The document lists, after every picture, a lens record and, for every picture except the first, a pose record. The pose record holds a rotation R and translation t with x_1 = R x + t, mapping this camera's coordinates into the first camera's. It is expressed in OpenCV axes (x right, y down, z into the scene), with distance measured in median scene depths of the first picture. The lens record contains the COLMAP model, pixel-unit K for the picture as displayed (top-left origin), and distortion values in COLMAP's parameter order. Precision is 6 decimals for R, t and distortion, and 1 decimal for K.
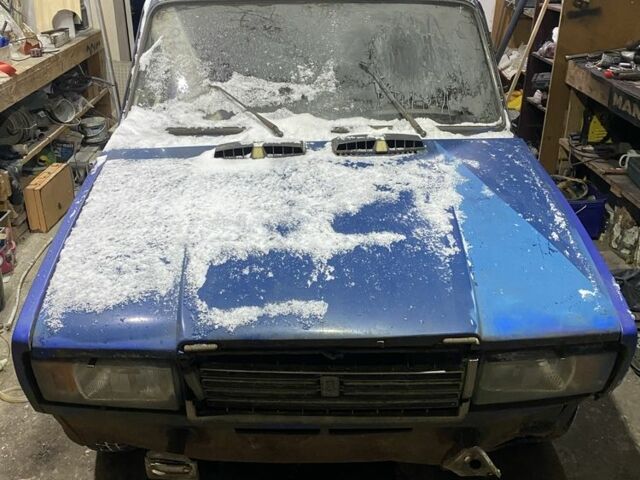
lens RADIAL K [[648.7, 0, 320.0], [0, 648.7, 240.0], [0, 0, 1]] dist [0.096080, -0.318489]
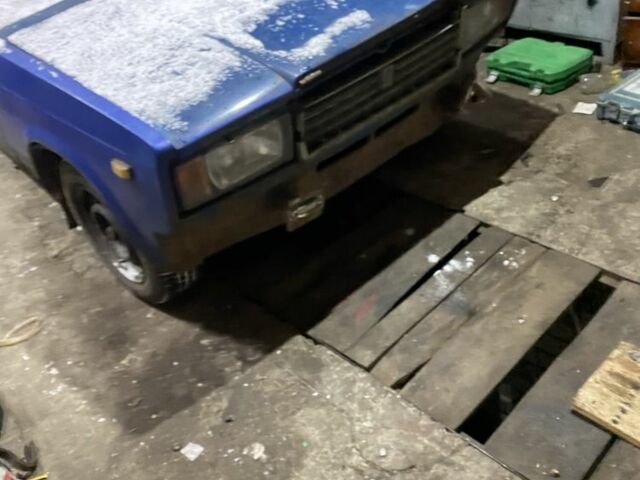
lens RADIAL K [[648.7, 0, 320.0], [0, 648.7, 240.0], [0, 0, 1]] dist [0.096080, -0.318489]
pose [[0.751707, -0.506092, 0.422855, -0.729059], [0.436780, 0.862446, 0.255753, 0.112916], [-0.494124, -0.007557, 0.869358, -0.016667]]
